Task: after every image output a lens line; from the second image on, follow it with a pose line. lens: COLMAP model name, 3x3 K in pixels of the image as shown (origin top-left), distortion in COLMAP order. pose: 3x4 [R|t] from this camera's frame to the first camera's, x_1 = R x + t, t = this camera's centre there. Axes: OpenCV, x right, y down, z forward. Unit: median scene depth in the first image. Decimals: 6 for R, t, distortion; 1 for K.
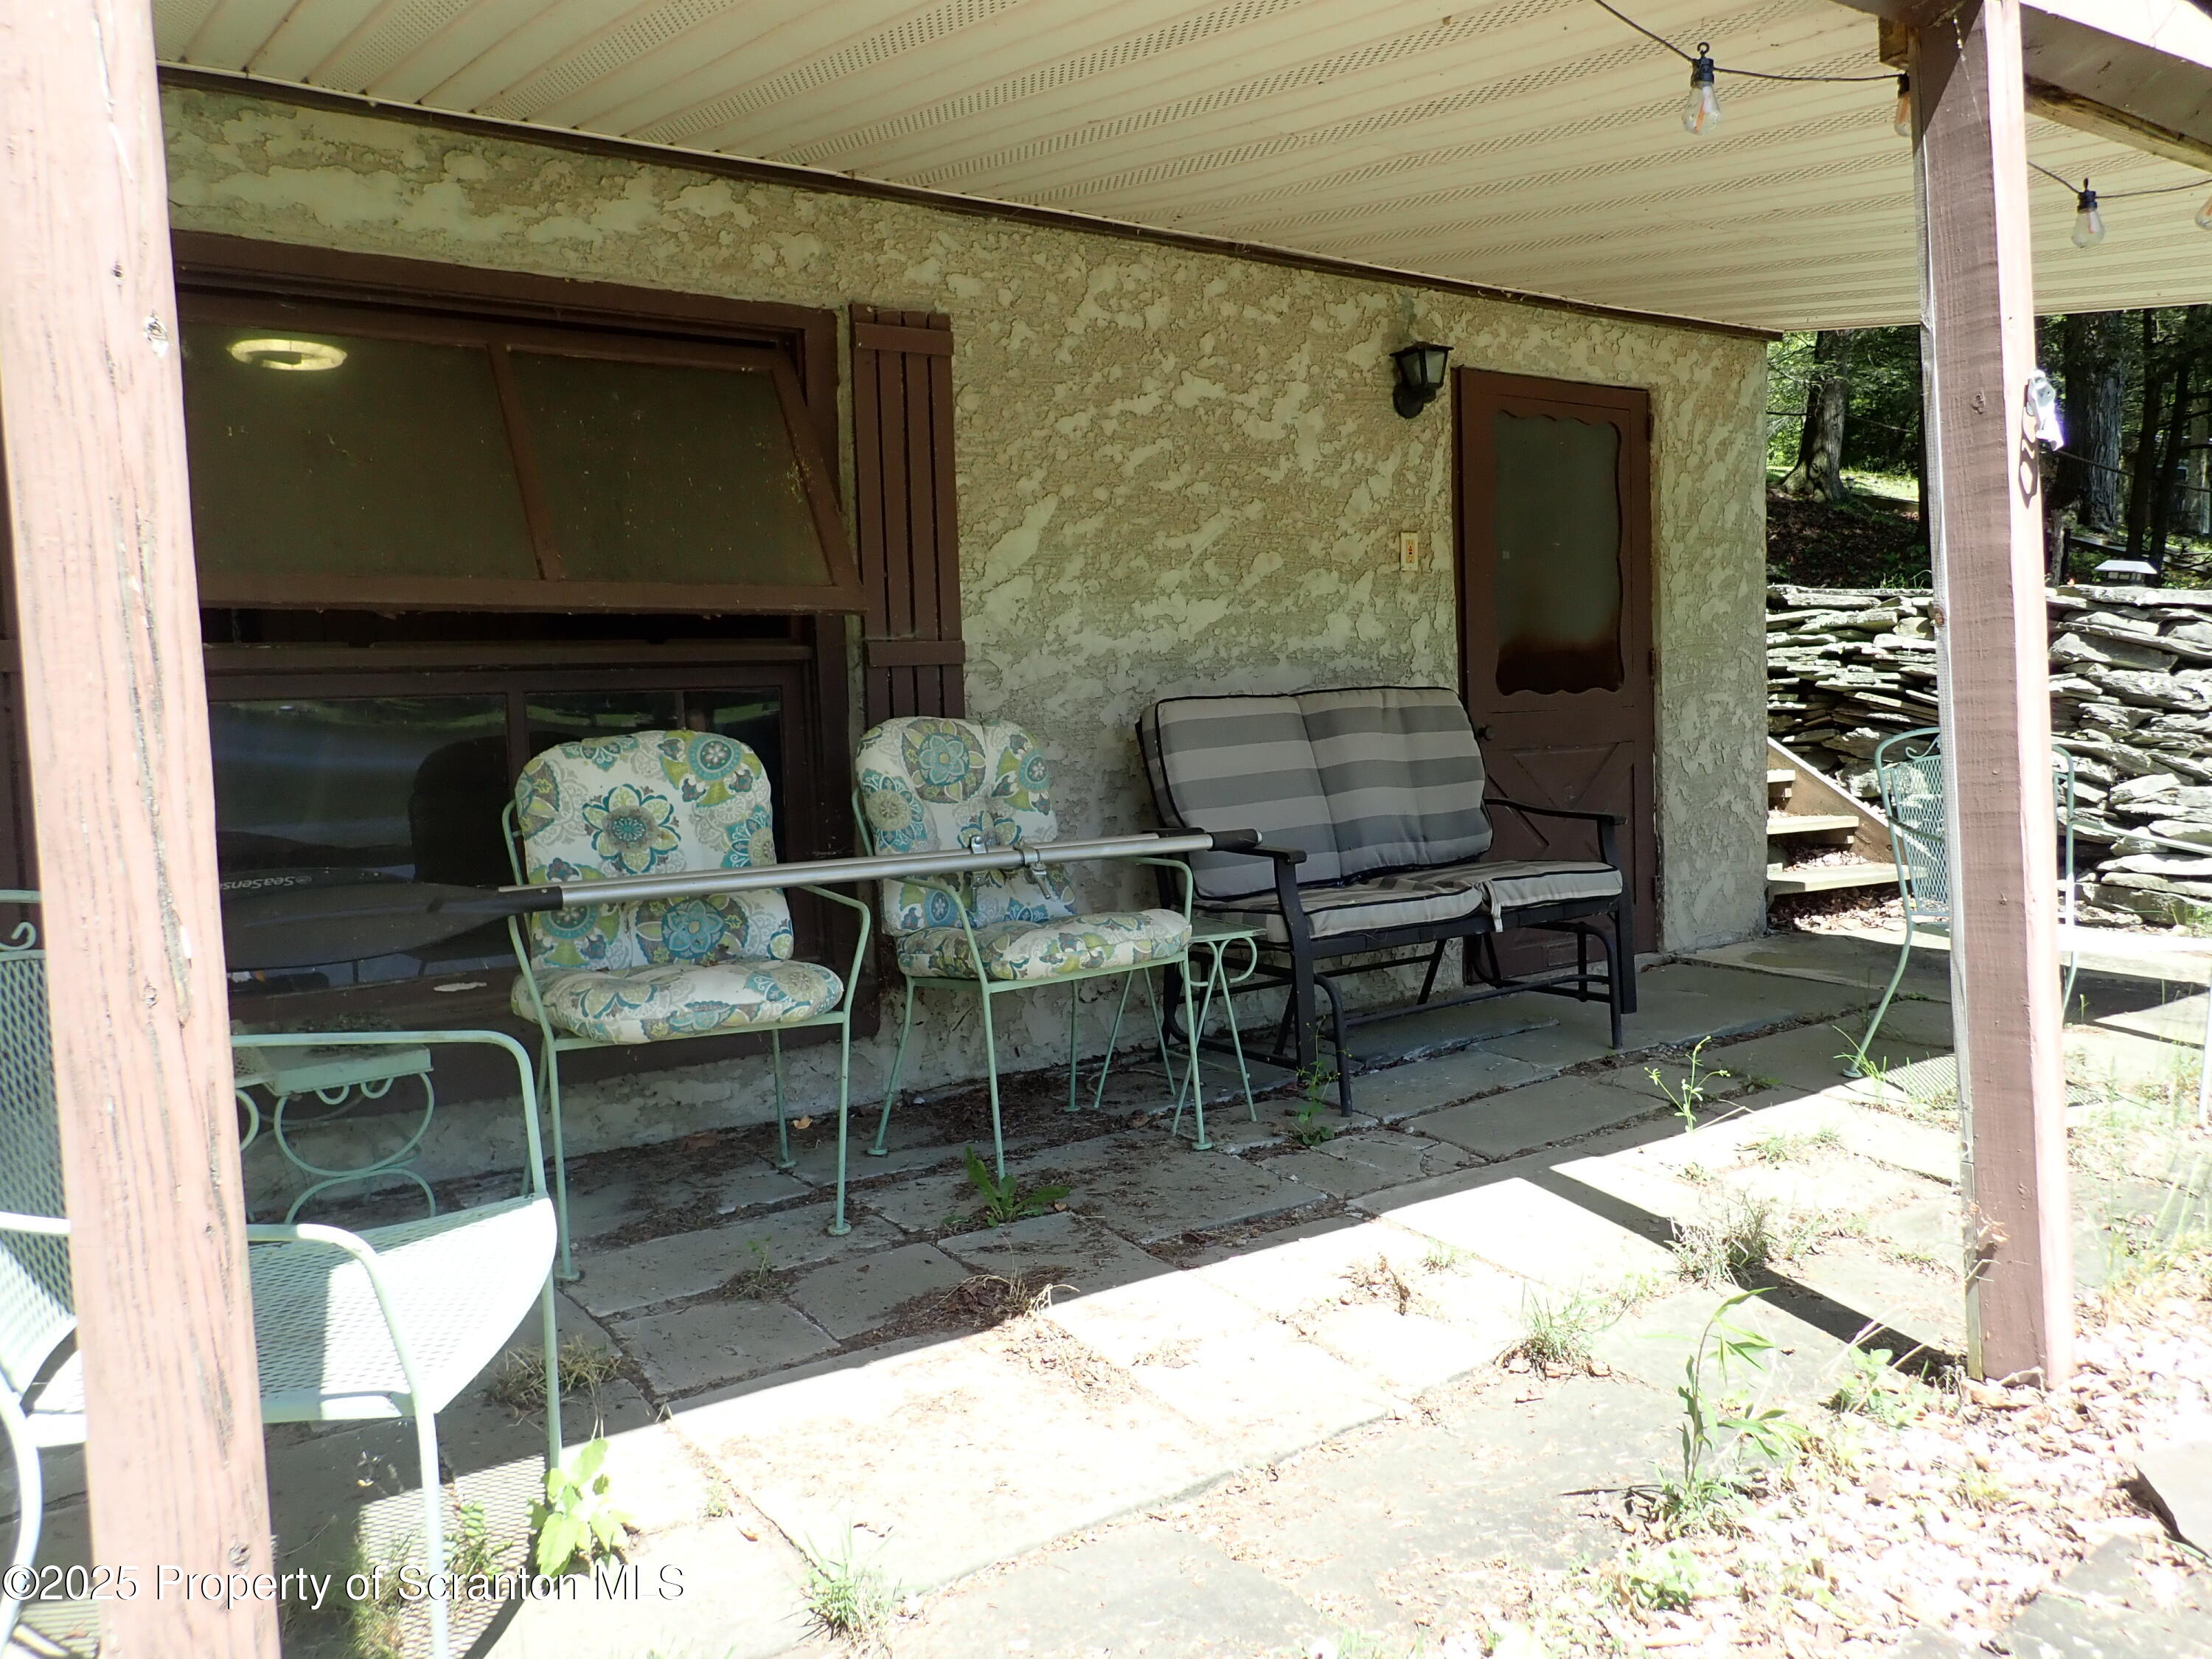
lens RADIAL K [[1647.4, 0, 1110.1], [0, 1647.4, 822.2], [0, 0, 1]] dist [0.008640, -0.005653]
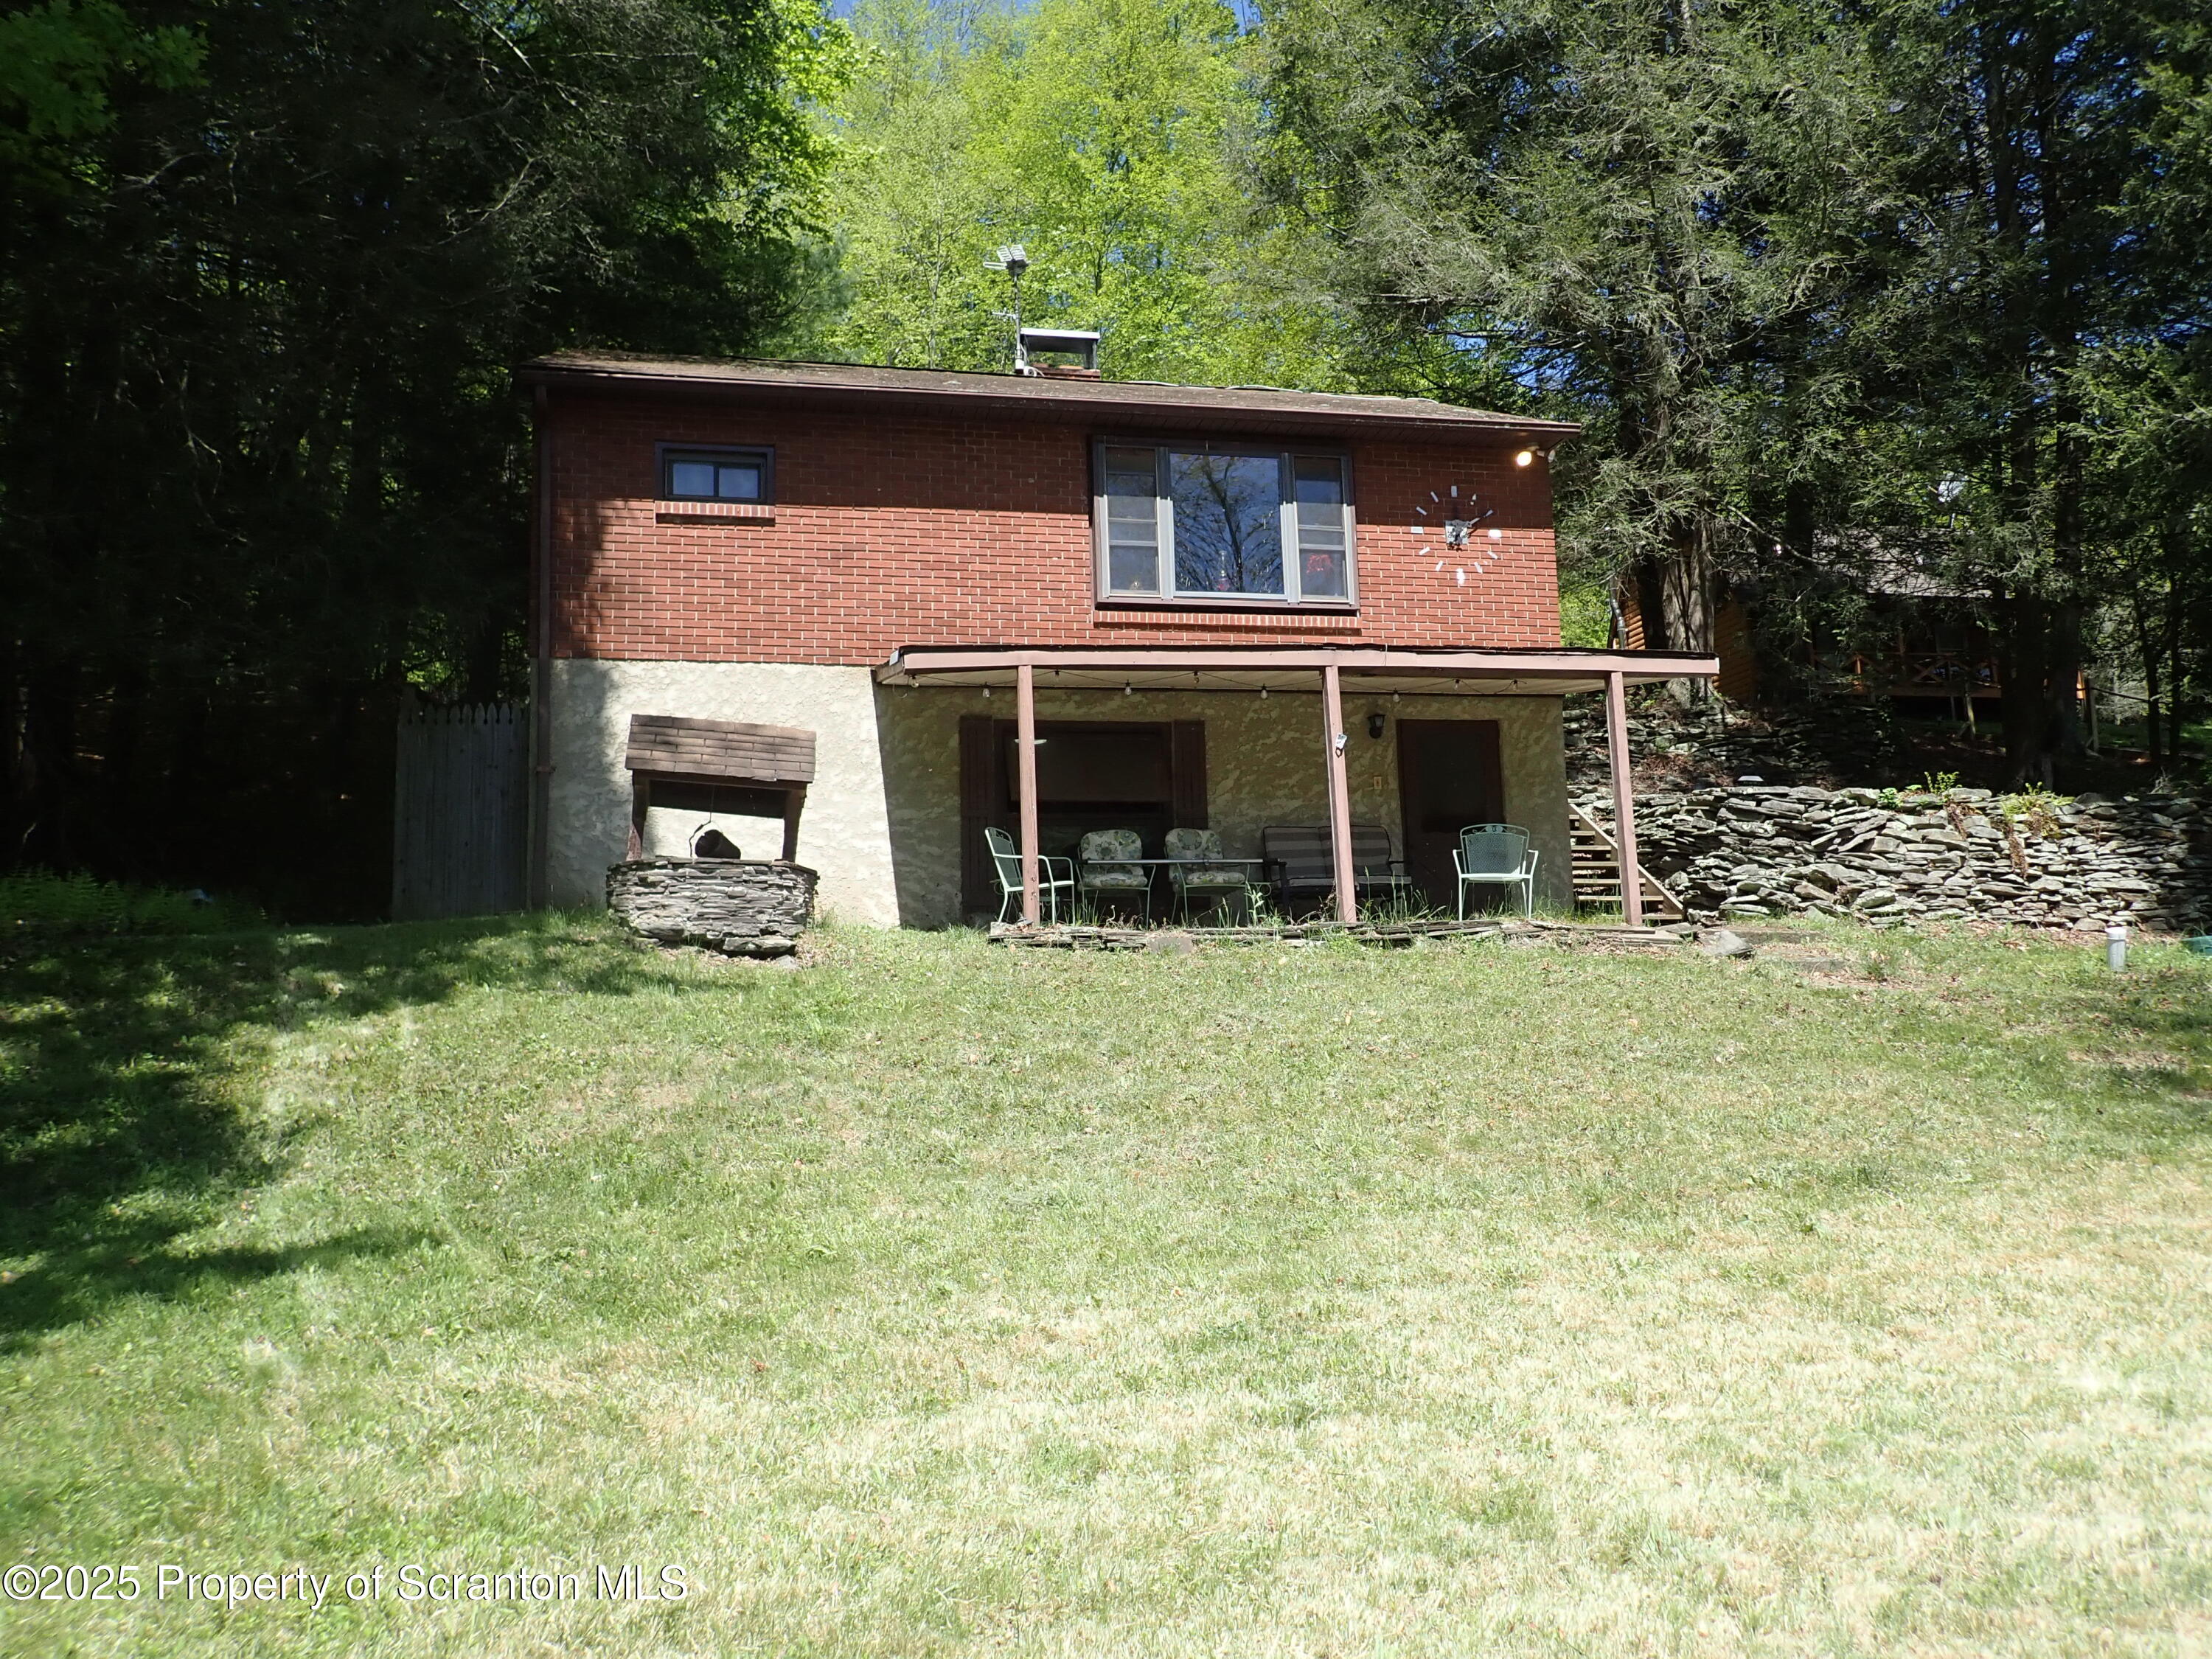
lens RADIAL K [[1647.4, 0, 1110.8], [0, 1647.4, 827.1], [0, 0, 1]] dist [0.008640, -0.005653]
pose [[0.924325, -0.039032, -0.379606, 0.946900], [-0.030219, 0.984145, -0.174774, 0.487476], [0.380409, 0.173019, 0.908490, -2.025854]]
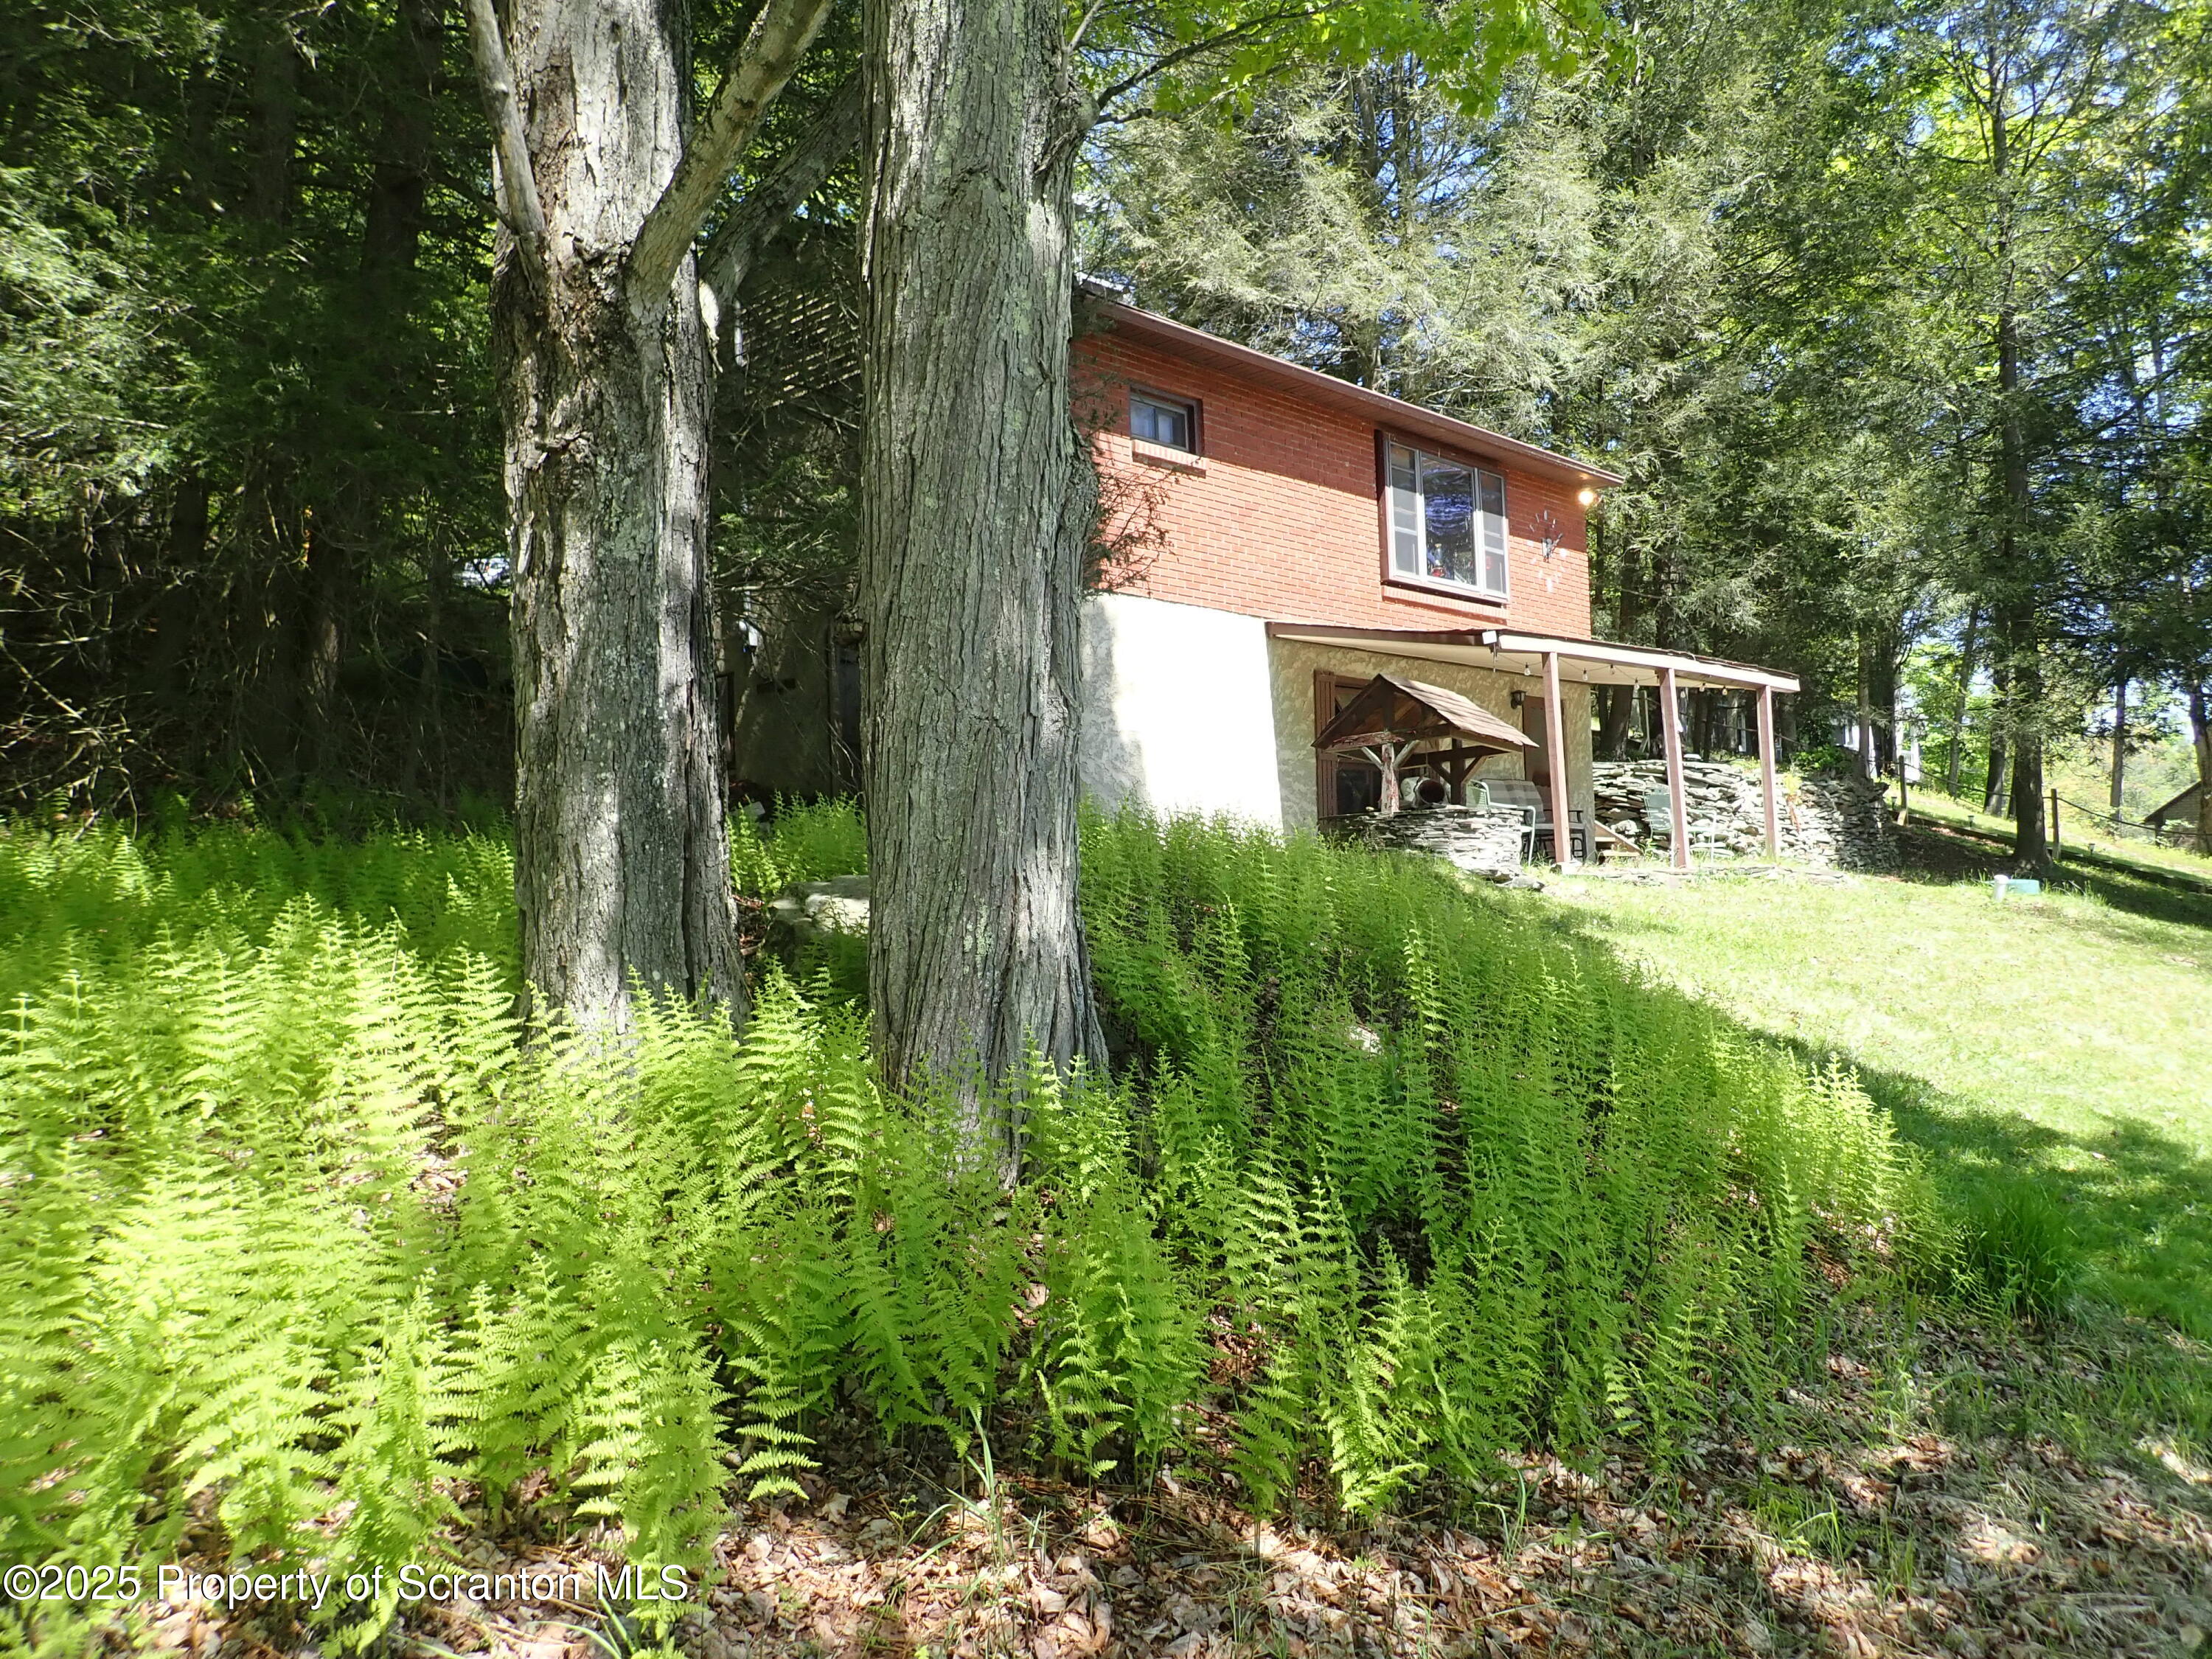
lens RADIAL K [[1647.4, 0, 1109.5], [0, 1647.4, 835.3], [0, 0, 1]] dist [0.008640, -0.005653]
pose [[0.978853, 0.014886, 0.204021, -1.612546], [0.007607, 0.994010, -0.109024, 0.477309], [-0.204422, 0.108271, 0.972877, -2.632808]]
